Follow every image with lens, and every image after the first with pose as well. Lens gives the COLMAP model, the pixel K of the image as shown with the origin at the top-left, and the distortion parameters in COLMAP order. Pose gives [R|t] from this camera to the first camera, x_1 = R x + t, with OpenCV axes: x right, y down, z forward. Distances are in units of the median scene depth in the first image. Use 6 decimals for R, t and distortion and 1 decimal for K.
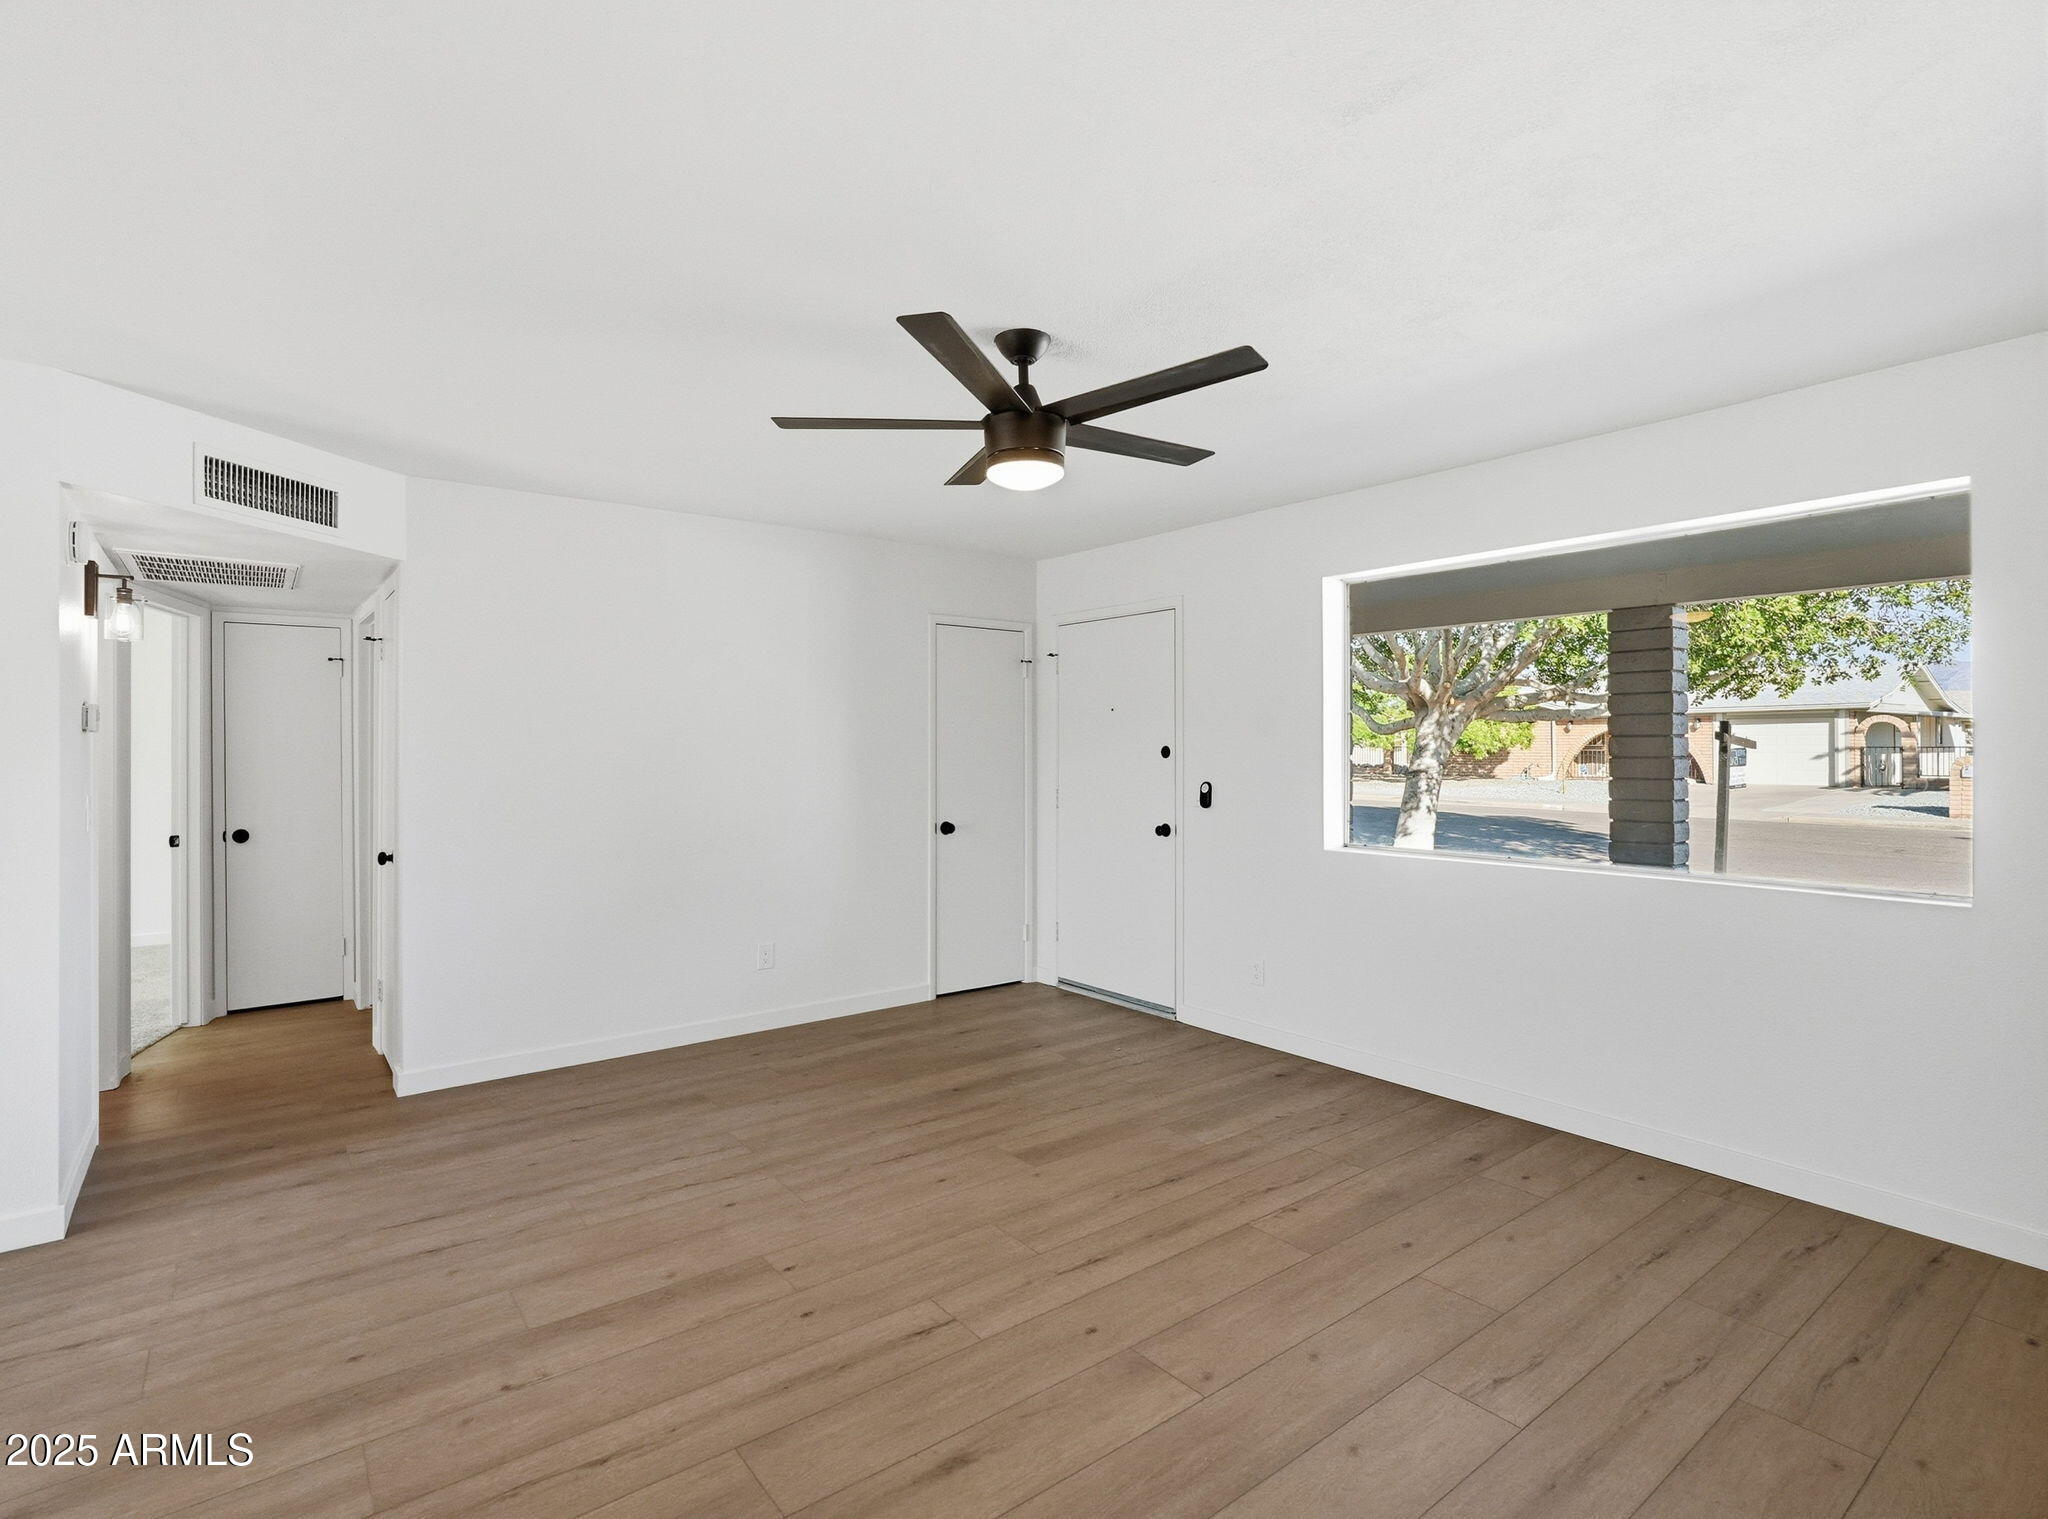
lens RADIAL K [[1019.8, 0, 1024.0], [0, 1019.8, 759.5], [0, 0, 1]] dist [-0.003223, -0.000019]
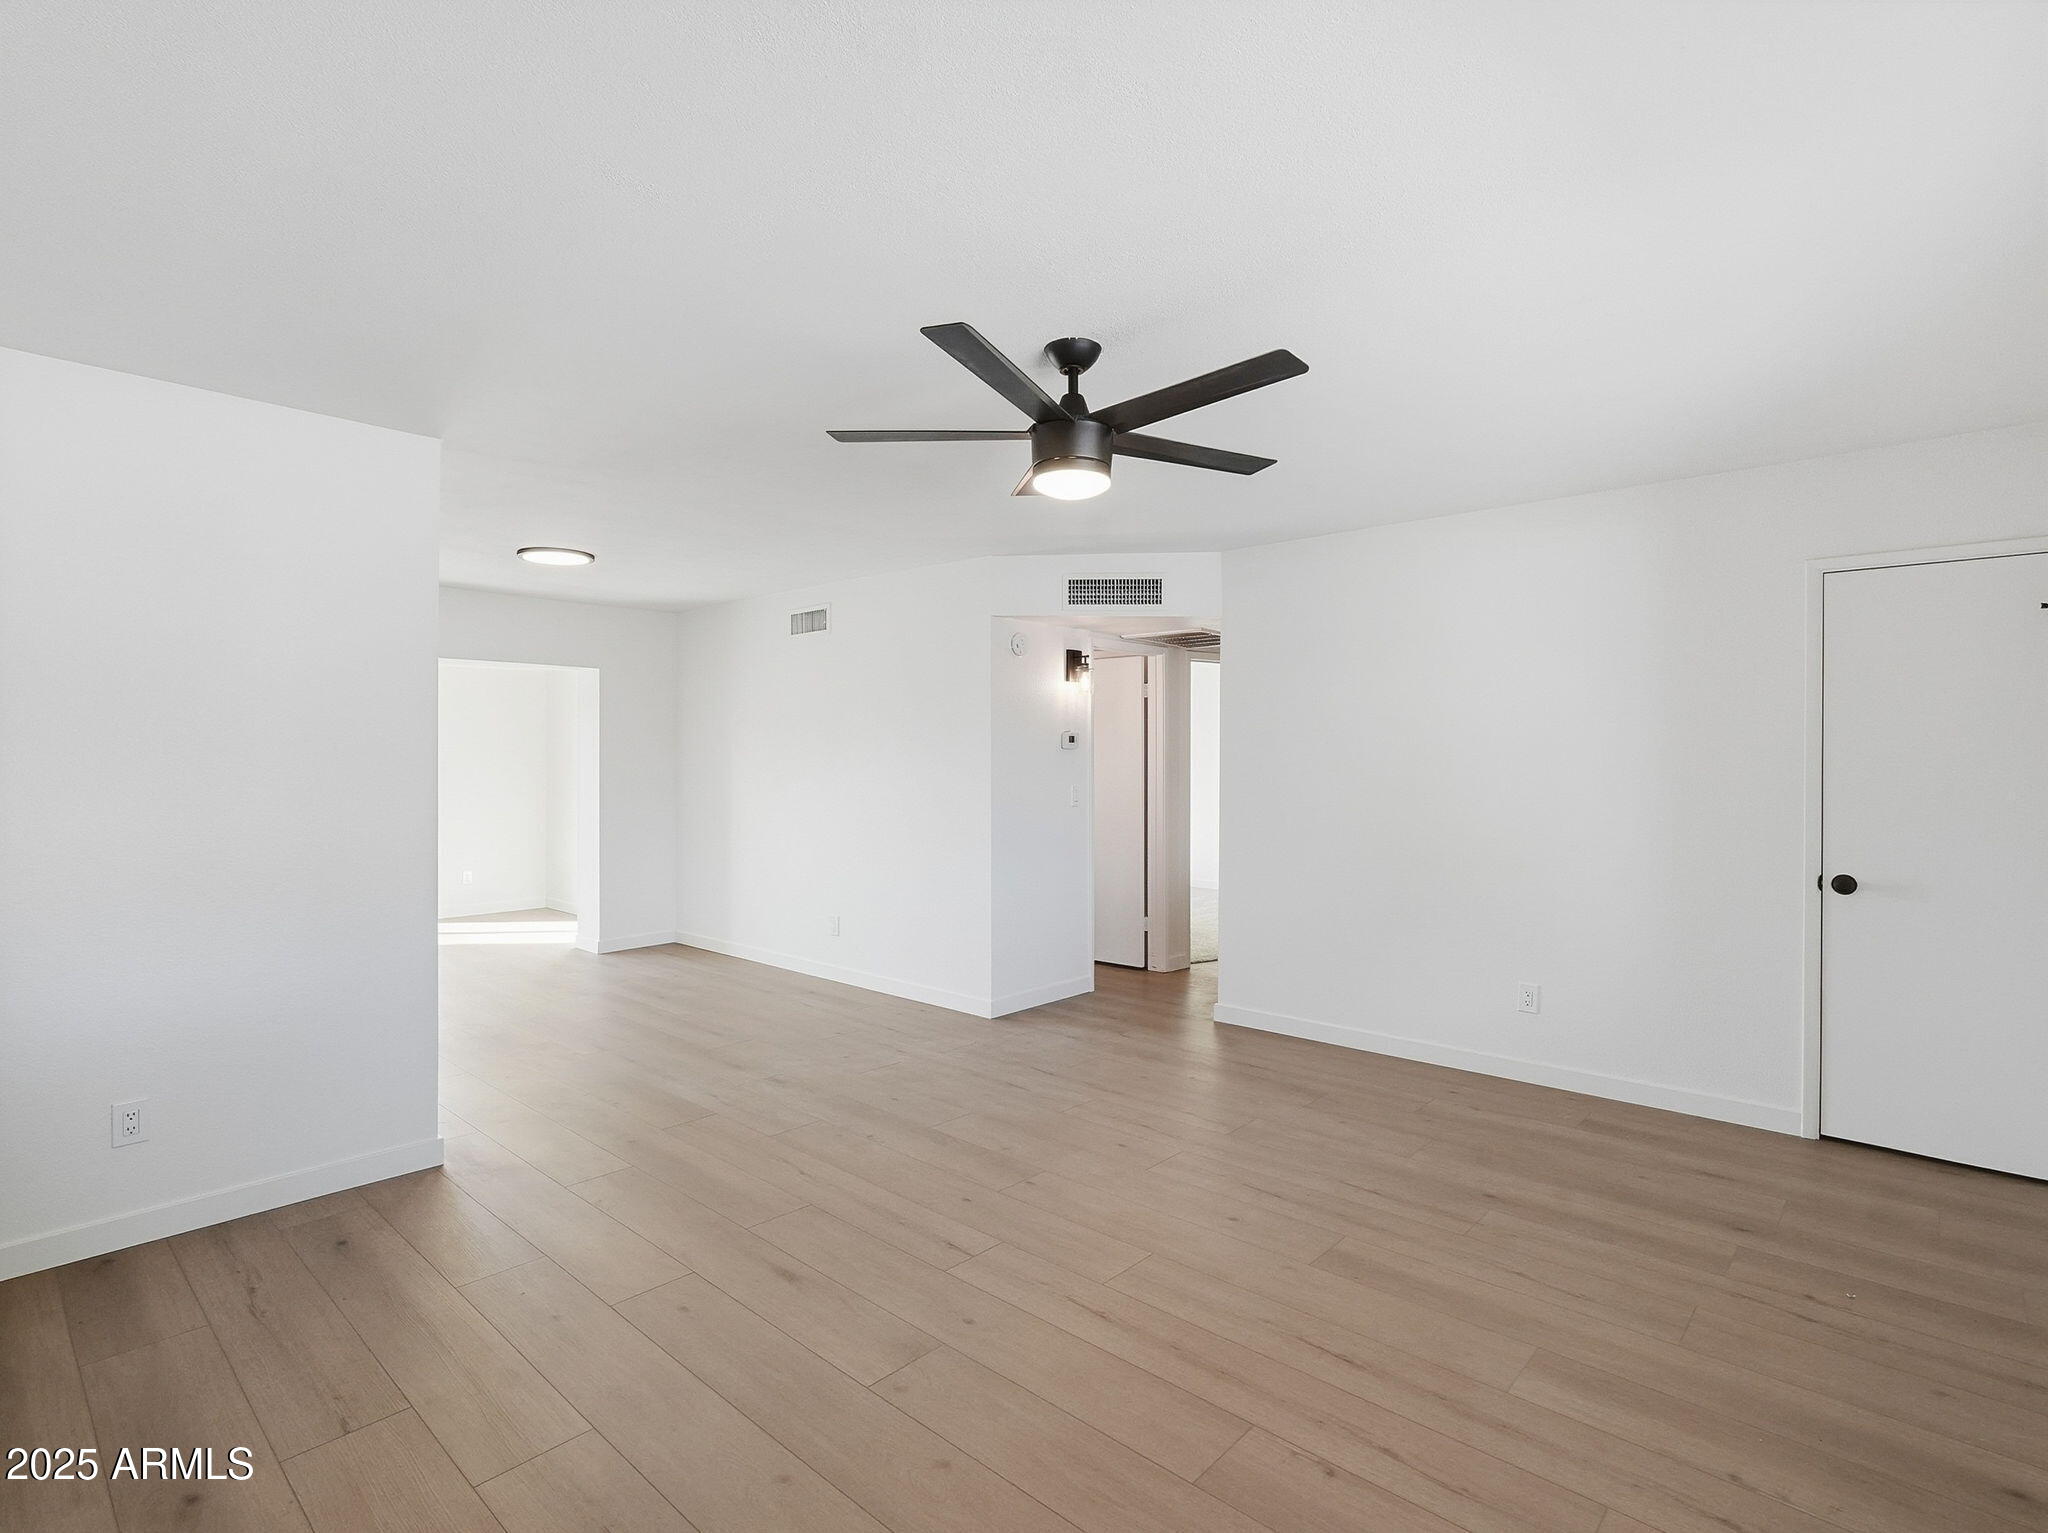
lens RADIAL K [[1010.1, 0, 1021.0], [0, 1010.1, 770.8], [0, 0, 1]] dist [-0.007216, 0.000513]
pose [[0.175069, 0.012904, -0.984472, 0.799154], [-0.014419, 0.999840, 0.010541, -0.007097], [0.984451, 0.012350, 0.175227, 0.644122]]
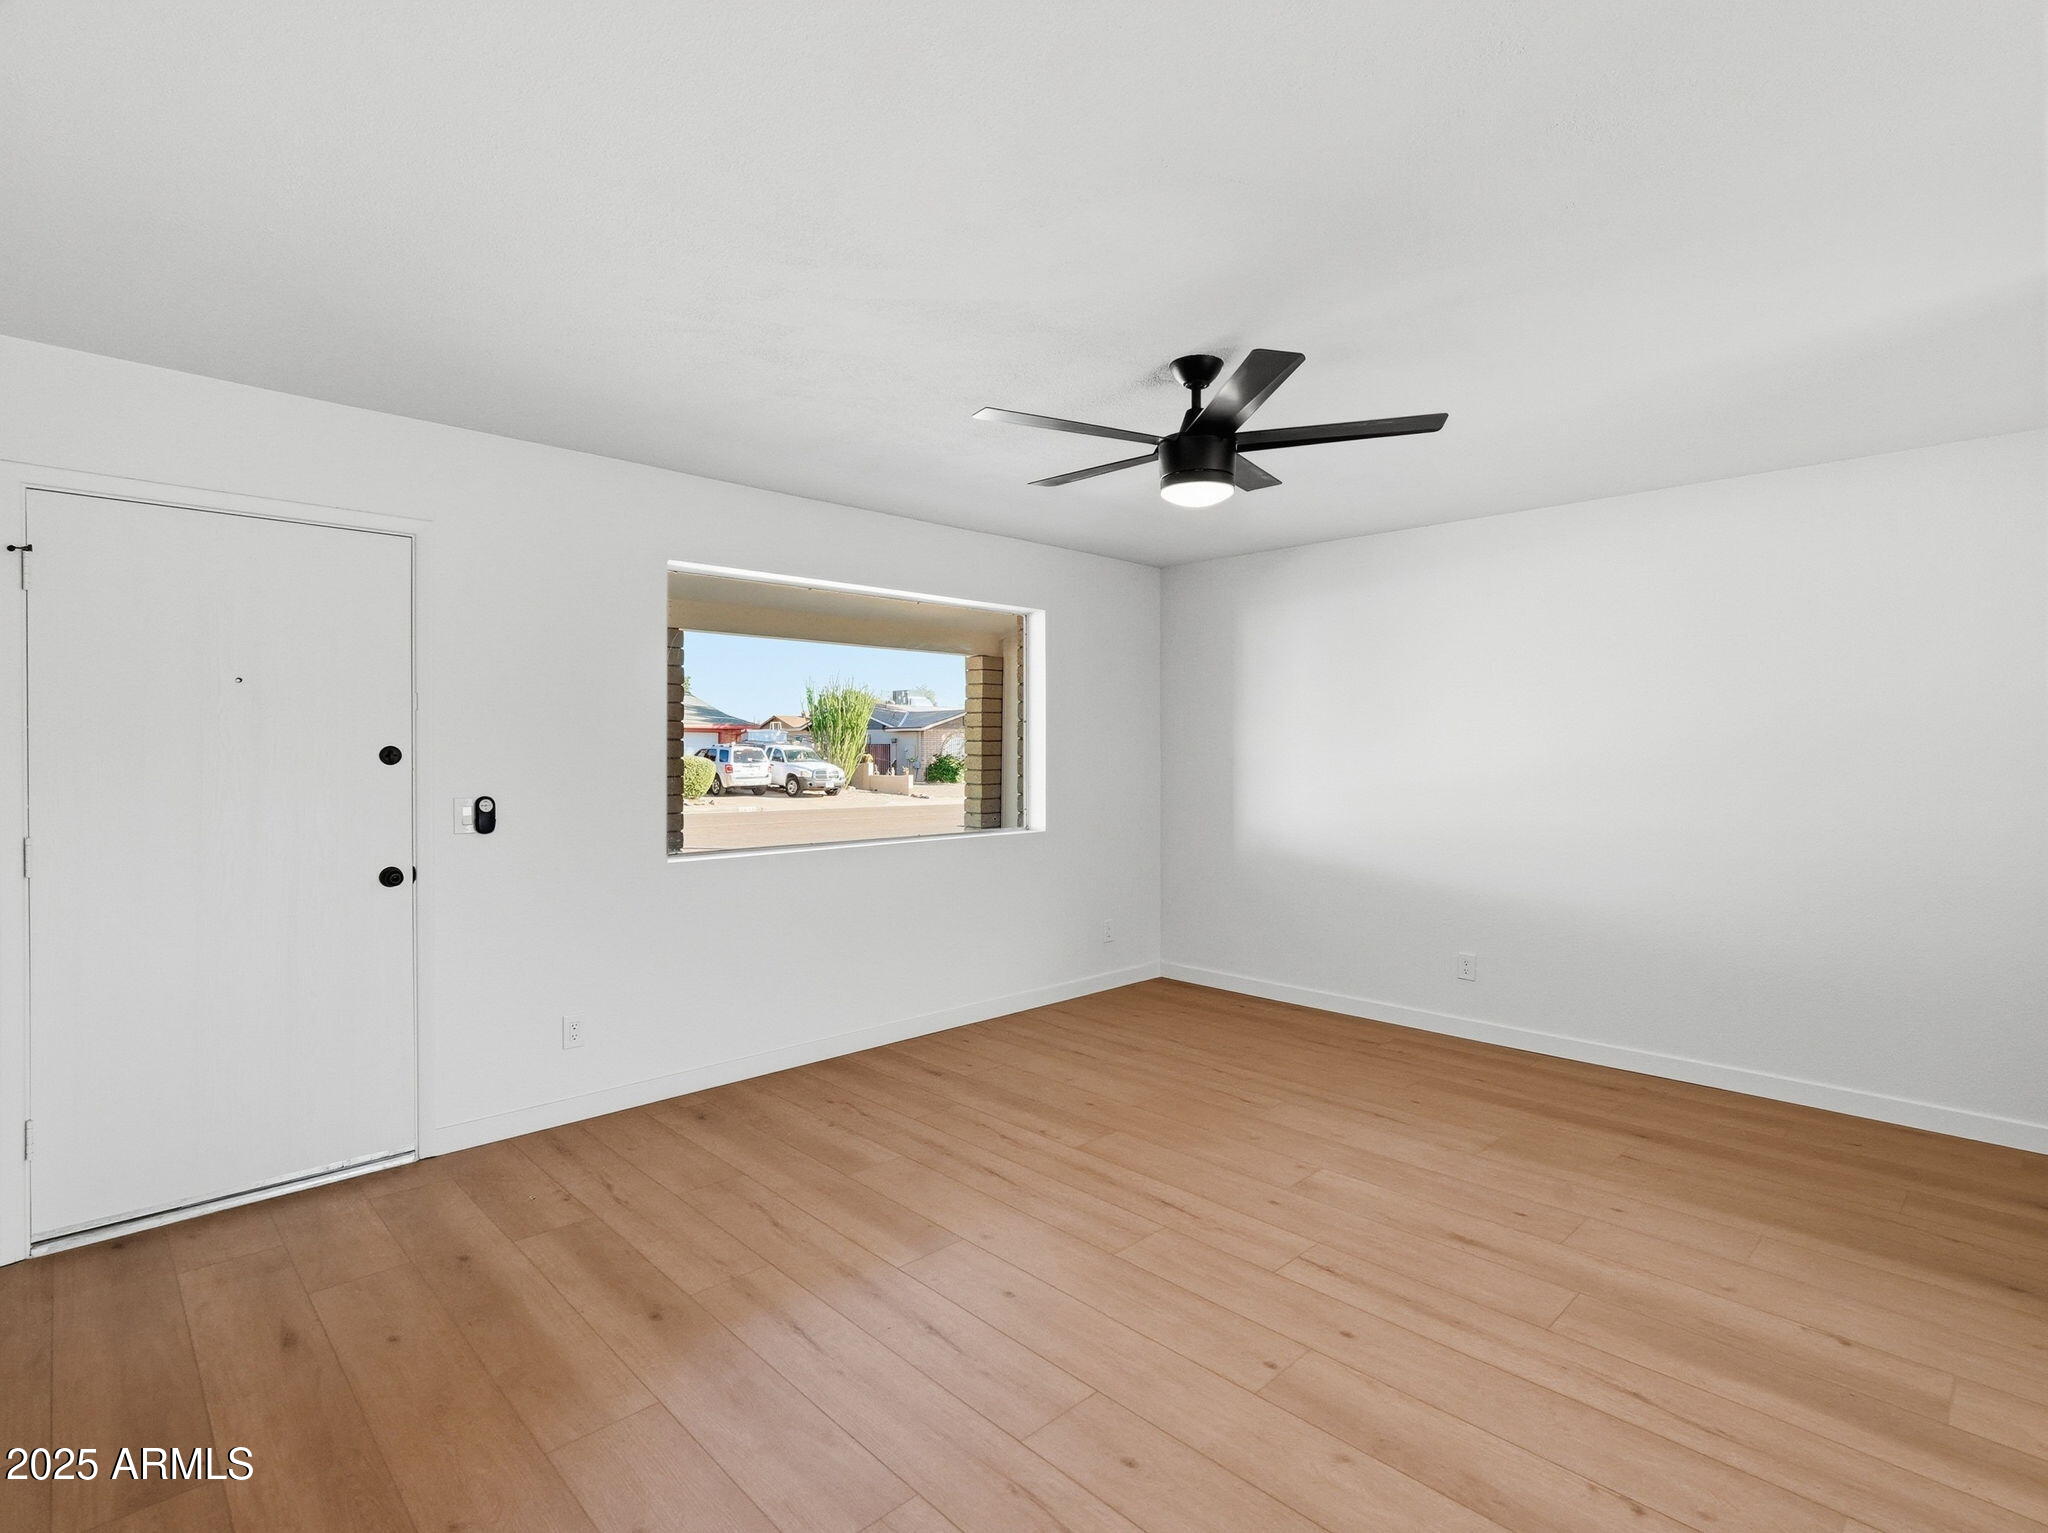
lens RADIAL K [[1020.2, 0, 1016.2], [0, 1020.2, 756.6], [0, 0, 1]] dist [-0.006277, 0.000726]
pose [[-0.113765, -0.000624, 0.993507, -0.870488], [0.011258, 0.999935, 0.001917, -0.004865], [-0.993444, 0.011403, -0.113751, 1.086684]]
